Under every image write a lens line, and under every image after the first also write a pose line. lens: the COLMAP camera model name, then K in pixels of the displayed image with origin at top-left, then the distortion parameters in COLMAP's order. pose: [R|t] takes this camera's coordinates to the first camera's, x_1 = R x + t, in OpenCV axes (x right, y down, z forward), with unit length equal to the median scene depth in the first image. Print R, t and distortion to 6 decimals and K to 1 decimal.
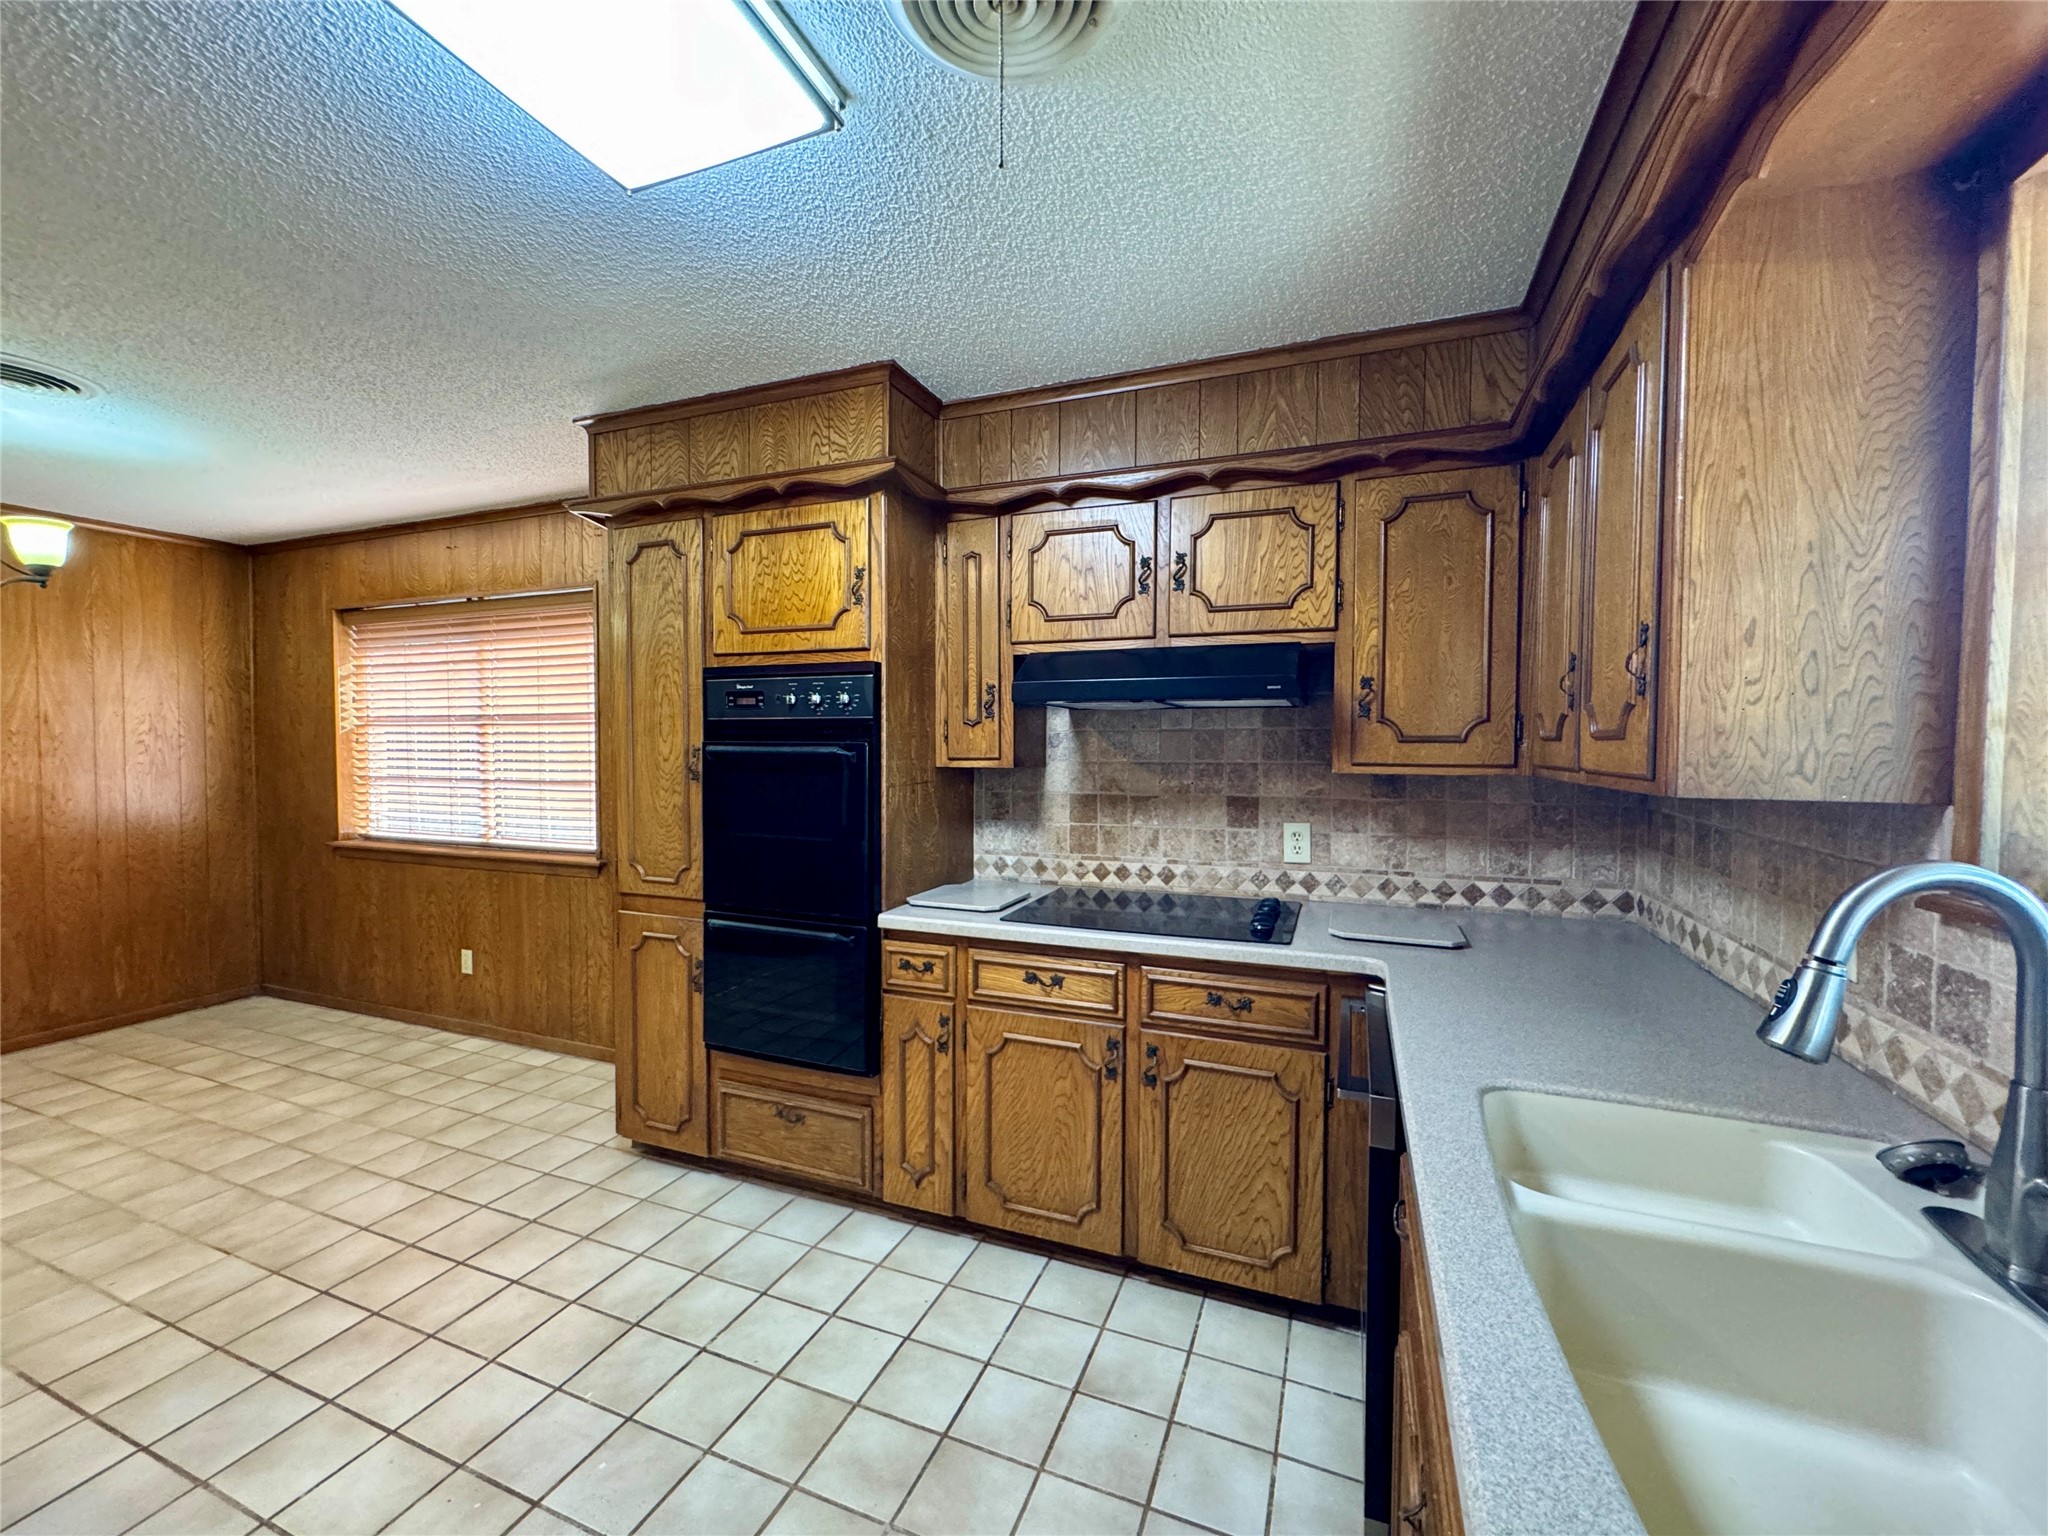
lens RADIAL K [[820.0, 0, 1022.8], [0, 820.0, 768.1], [0, 0, 1]] dist [-0.001673, -0.000070]
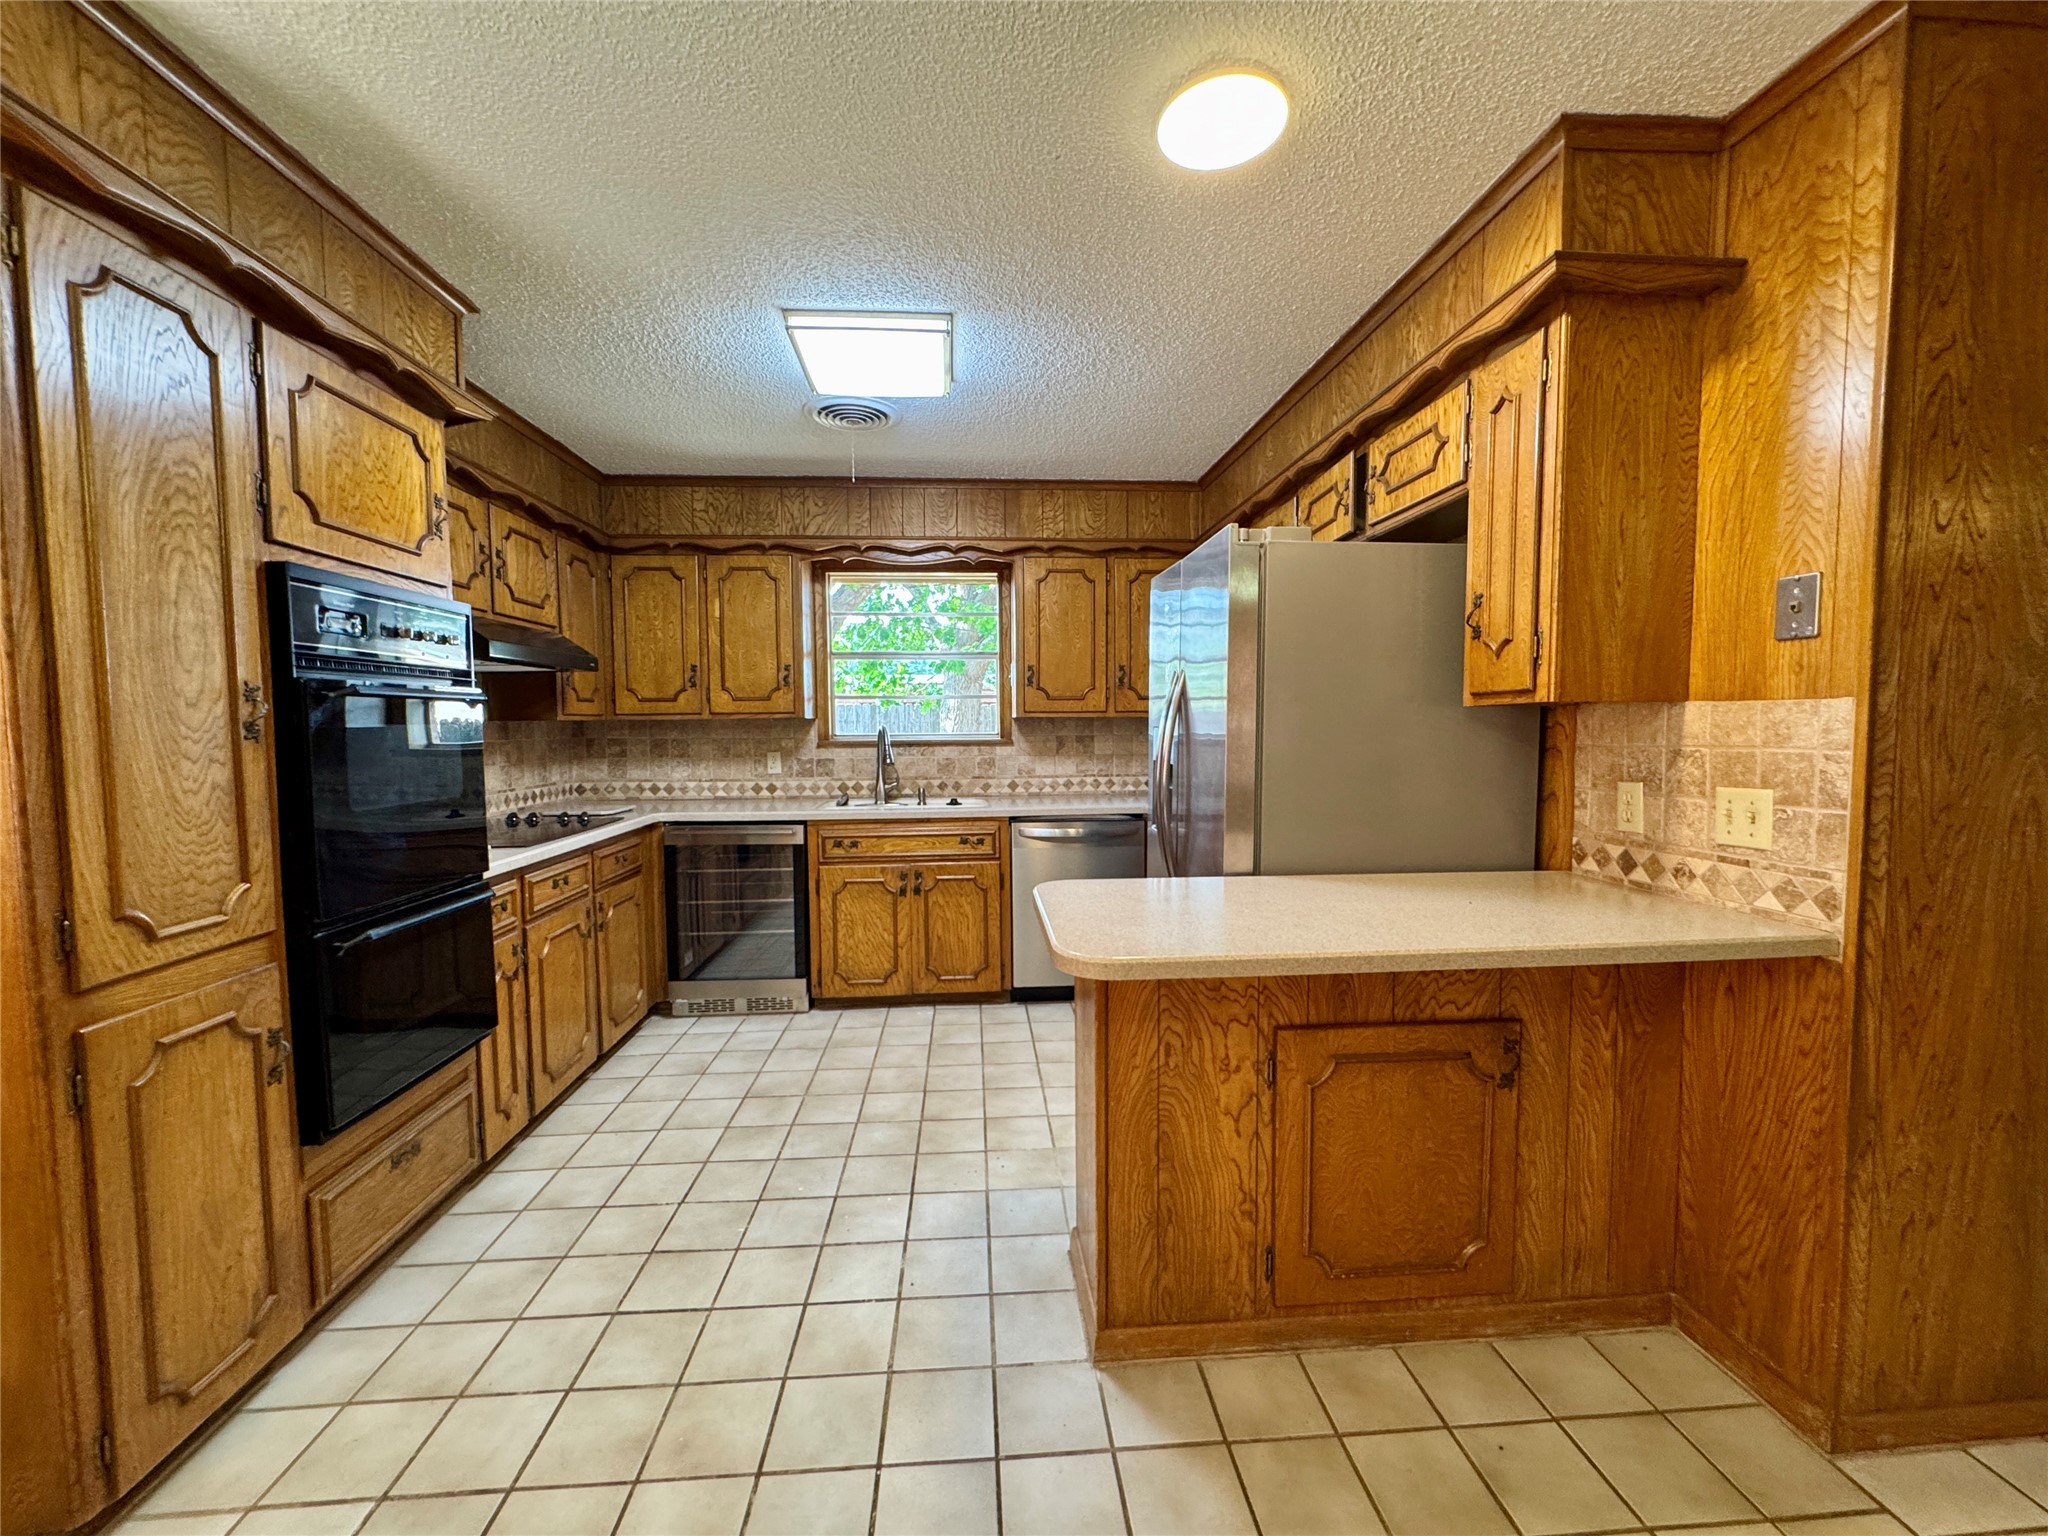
lens RADIAL K [[820.0, 0, 1022.7], [0, 820.0, 766.5], [0, 0, 1]] dist [-0.001673, -0.000070]
pose [[-0.434090, -0.049002, 0.899536, -1.261335], [0.036021, 0.996777, 0.071682, 0.012662], [-0.900149, 0.063519, -0.430926, 0.792437]]
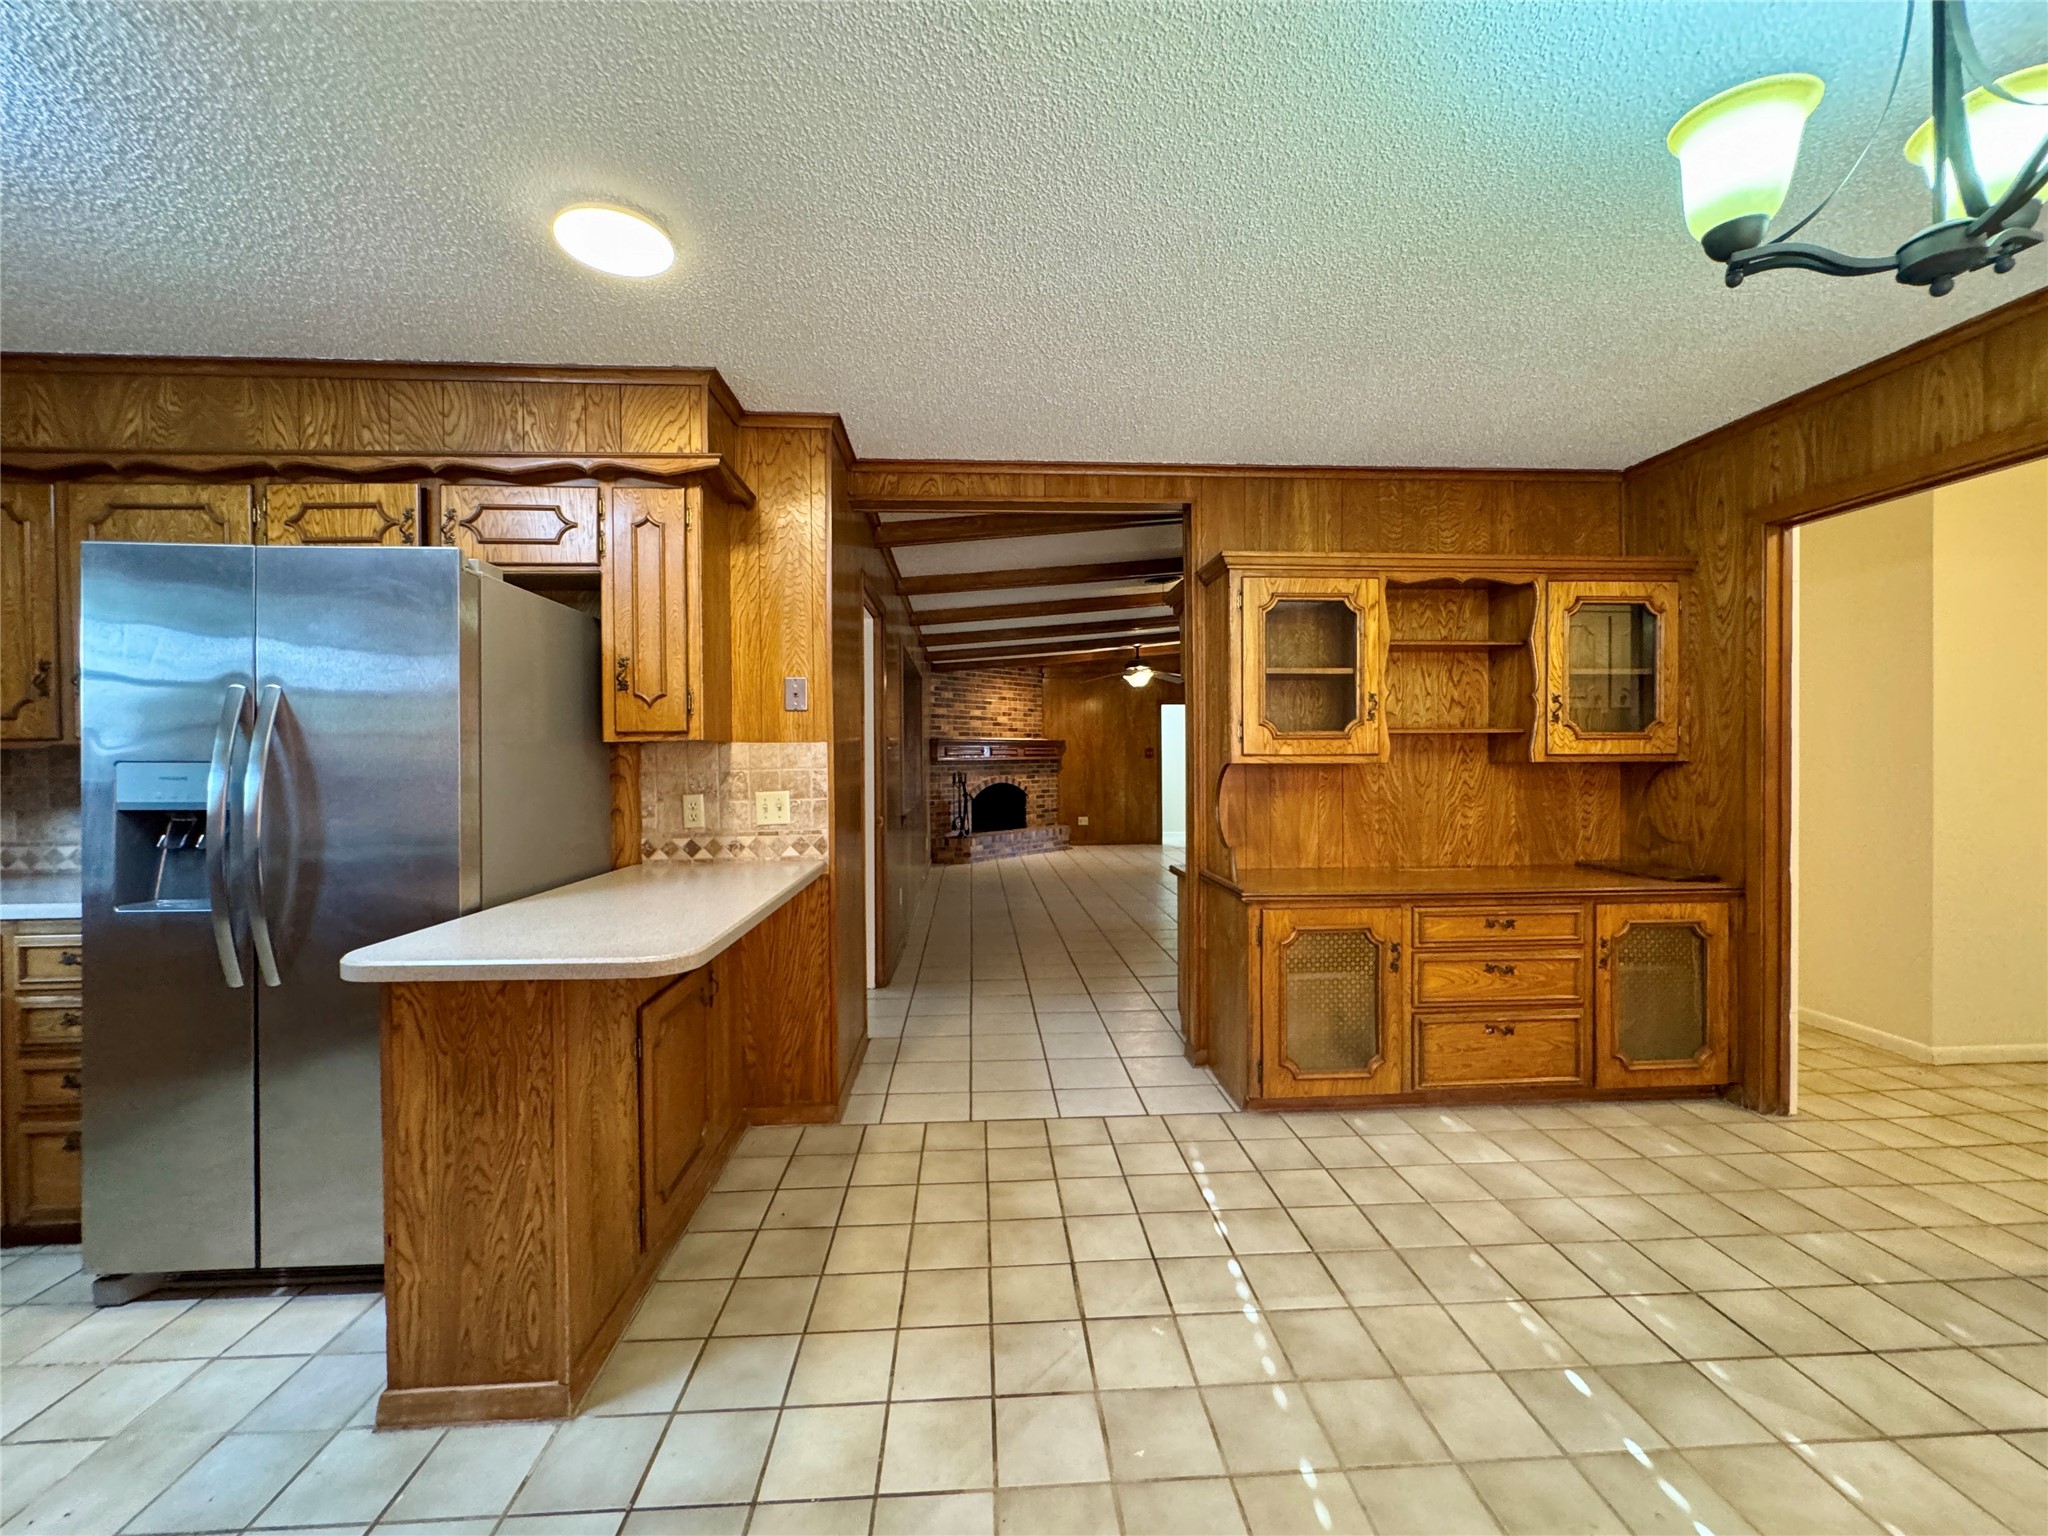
lens RADIAL K [[820.0, 0, 1023.3], [0, 820.0, 766.7], [0, 0, 1]] dist [-0.001673, -0.000070]
pose [[-0.904510, 0.009493, -0.426347, -0.754469], [-0.008179, 0.999182, 0.039601, 0.013106], [0.426374, 0.039307, -0.903692, 1.194603]]
